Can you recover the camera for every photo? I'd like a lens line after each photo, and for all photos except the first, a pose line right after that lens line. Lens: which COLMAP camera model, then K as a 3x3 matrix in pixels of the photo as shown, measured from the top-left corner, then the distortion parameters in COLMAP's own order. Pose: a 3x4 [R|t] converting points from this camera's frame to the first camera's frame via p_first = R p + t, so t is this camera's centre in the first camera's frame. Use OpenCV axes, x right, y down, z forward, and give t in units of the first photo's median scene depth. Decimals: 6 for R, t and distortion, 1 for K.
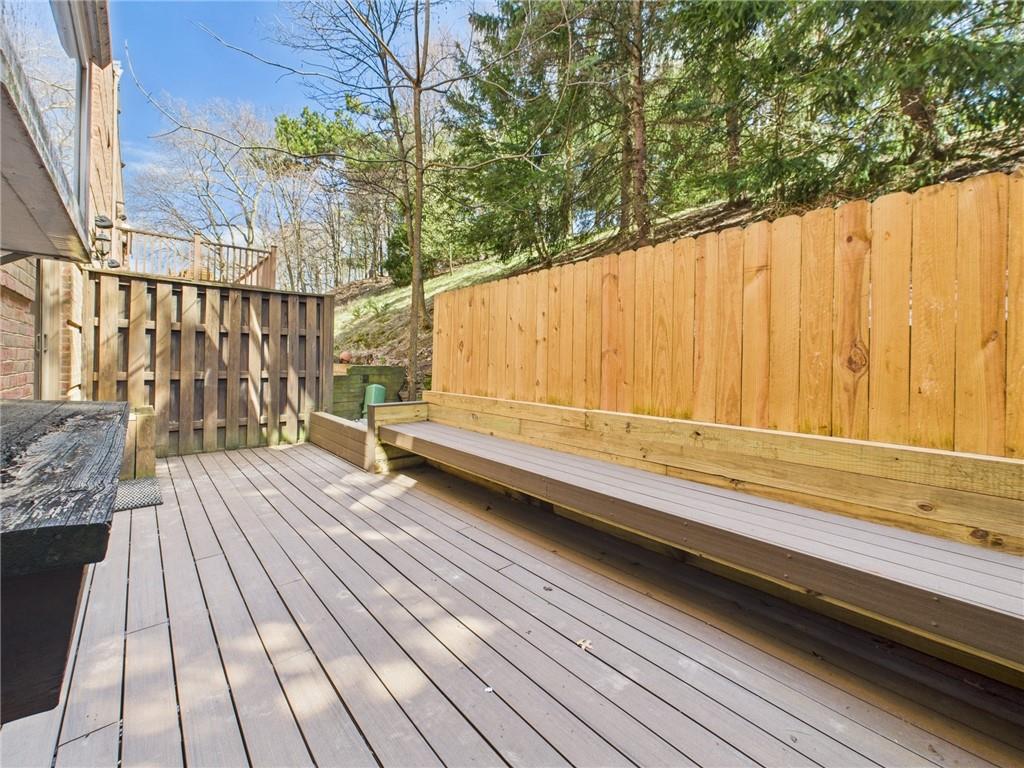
lens RADIAL K [[412.5, 0, 511.4], [0, 412.5, 389.0], [0, 0, 1]] dist [0.001170, 0.000044]
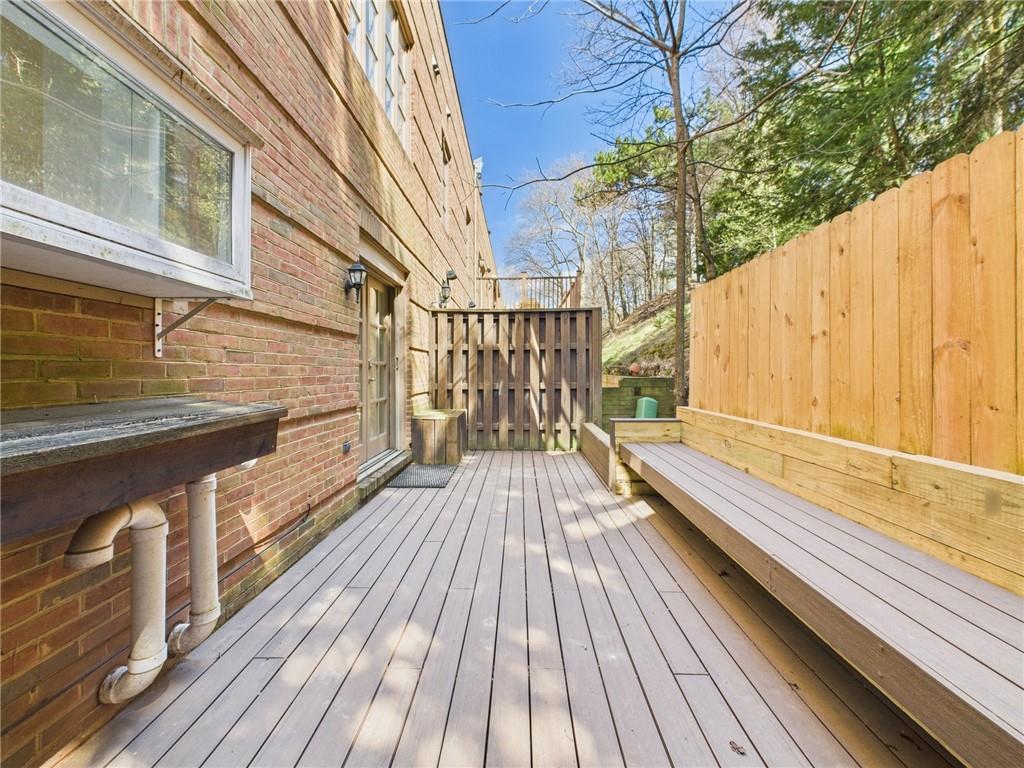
lens RADIAL K [[412.5, 0, 511.4], [0, 412.5, 389.0], [0, 0, 1]] dist [0.001170, 0.000044]
pose [[0.727546, 0.012171, -0.685951, 0.124331], [-0.032277, 0.999343, -0.016503, -0.006822], [0.685299, 0.034147, 0.727461, 0.159921]]
